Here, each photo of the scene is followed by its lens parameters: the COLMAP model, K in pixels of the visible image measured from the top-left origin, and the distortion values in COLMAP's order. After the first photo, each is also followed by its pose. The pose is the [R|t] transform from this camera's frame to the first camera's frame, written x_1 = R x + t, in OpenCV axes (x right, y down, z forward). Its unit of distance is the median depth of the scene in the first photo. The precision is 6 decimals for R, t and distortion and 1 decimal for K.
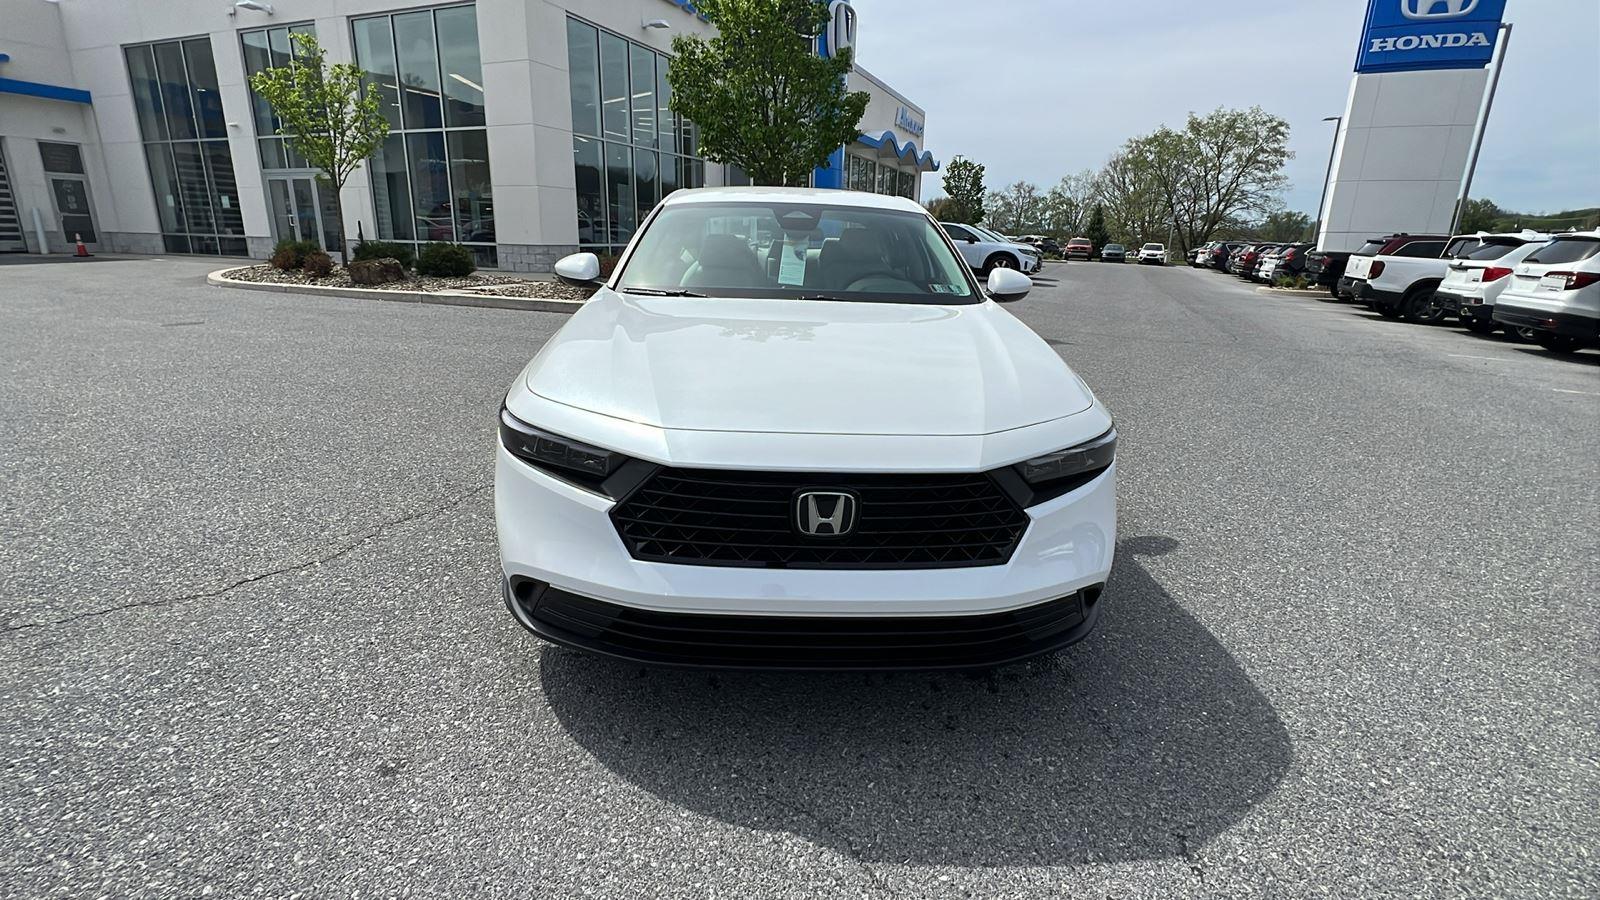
lens RADIAL K [[729.7, 0, 797.2], [0, 729.7, 450.5], [0, 0, 1]] dist [-0.002722, 0.000146]
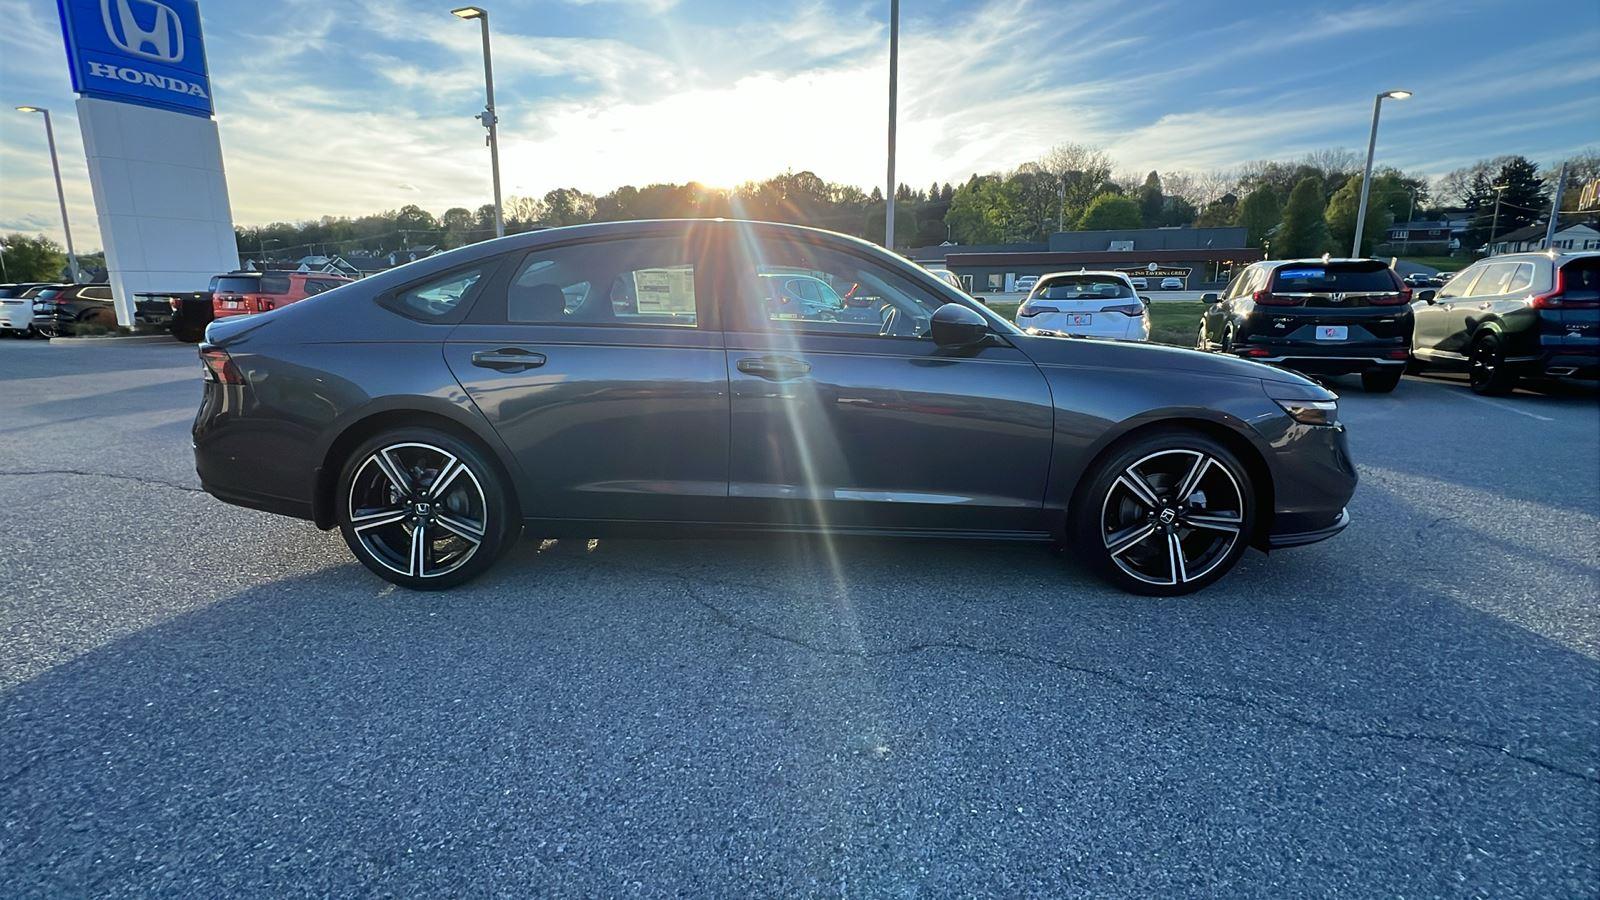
lens RADIAL K [[729.7, 0, 796.2], [0, 729.7, 450.2], [0, 0, 1]] dist [-0.002722, 0.000146]
pose [[0.043148, -0.236650, 0.970637, -0.206555], [0.284235, 0.934301, 0.215155, -0.071666], [-0.957783, 0.266605, 0.107577, 0.236072]]
